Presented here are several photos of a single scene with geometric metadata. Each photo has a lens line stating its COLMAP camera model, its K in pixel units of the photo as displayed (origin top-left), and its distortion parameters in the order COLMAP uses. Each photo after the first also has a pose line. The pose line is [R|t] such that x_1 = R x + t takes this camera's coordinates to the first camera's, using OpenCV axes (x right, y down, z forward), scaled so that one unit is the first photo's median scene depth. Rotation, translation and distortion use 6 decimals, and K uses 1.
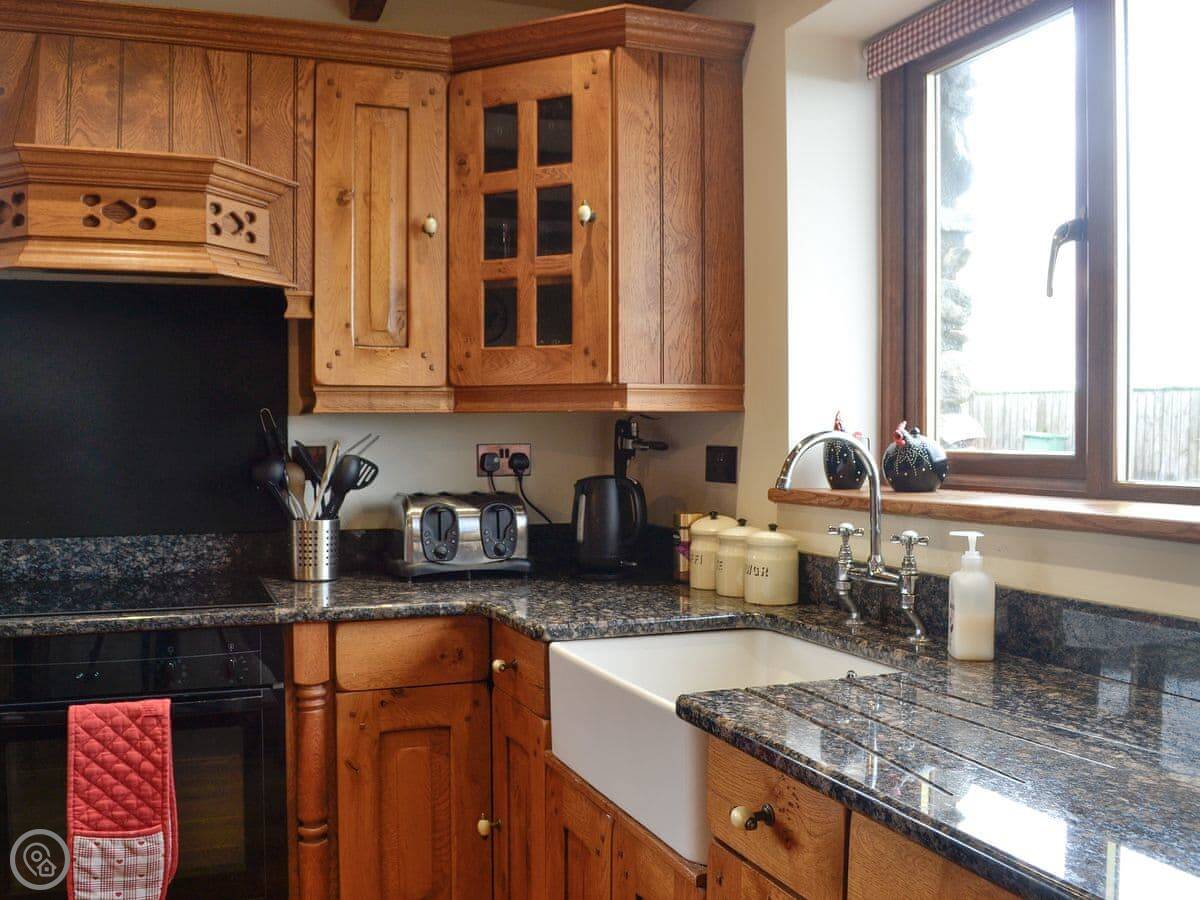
lens RADIAL K [[1120.2, 0, 596.2], [0, 1120.2, 444.1], [0, 0, 1]] dist [-0.067205, 0.005225]
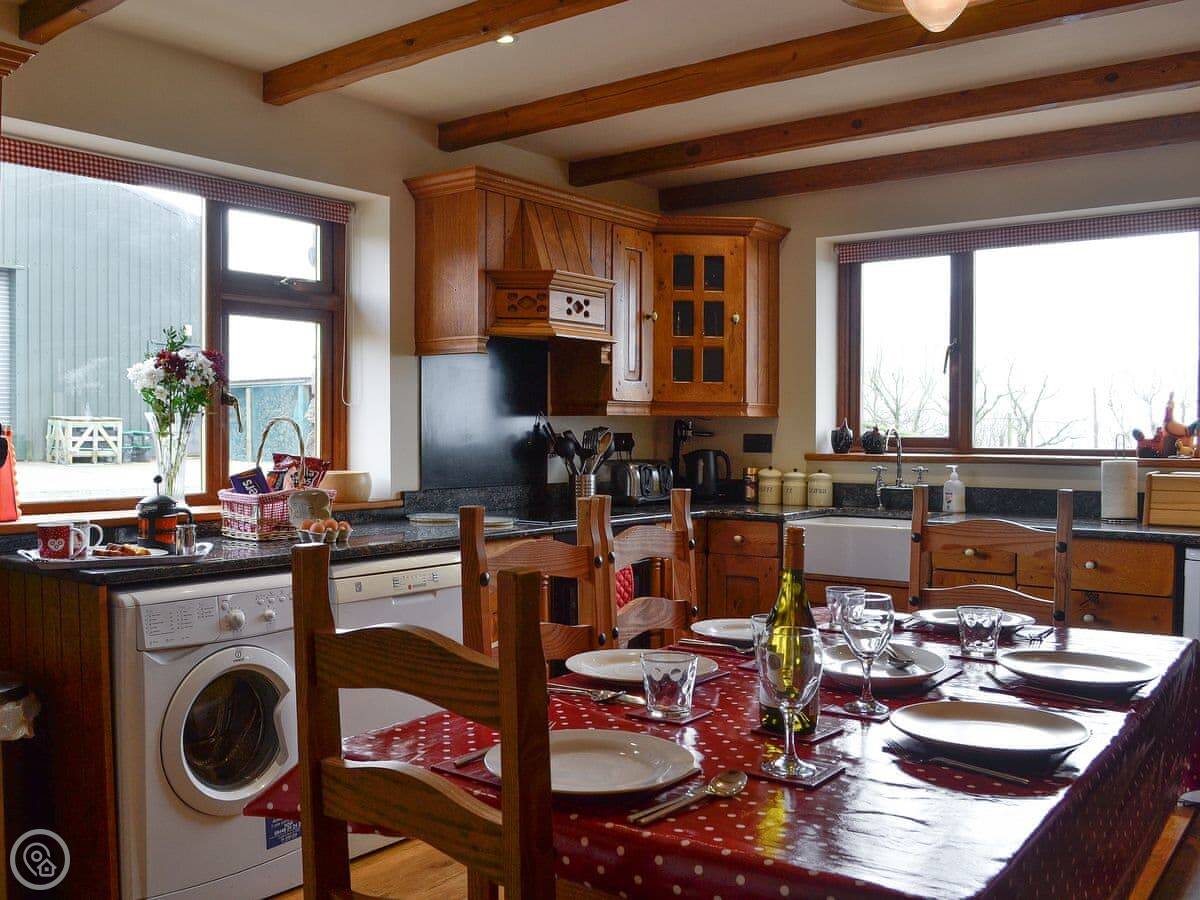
lens RADIAL K [[1120.2, 0, 596.2], [0, 1120.2, 444.1], [0, 0, 1]] dist [-0.067205, 0.005225]
pose [[0.846500, -0.002374, 0.532383, -1.261224], [0.000134, 0.999991, 0.004246, 0.011653], [-0.532388, -0.003523, 0.846493, -0.555852]]
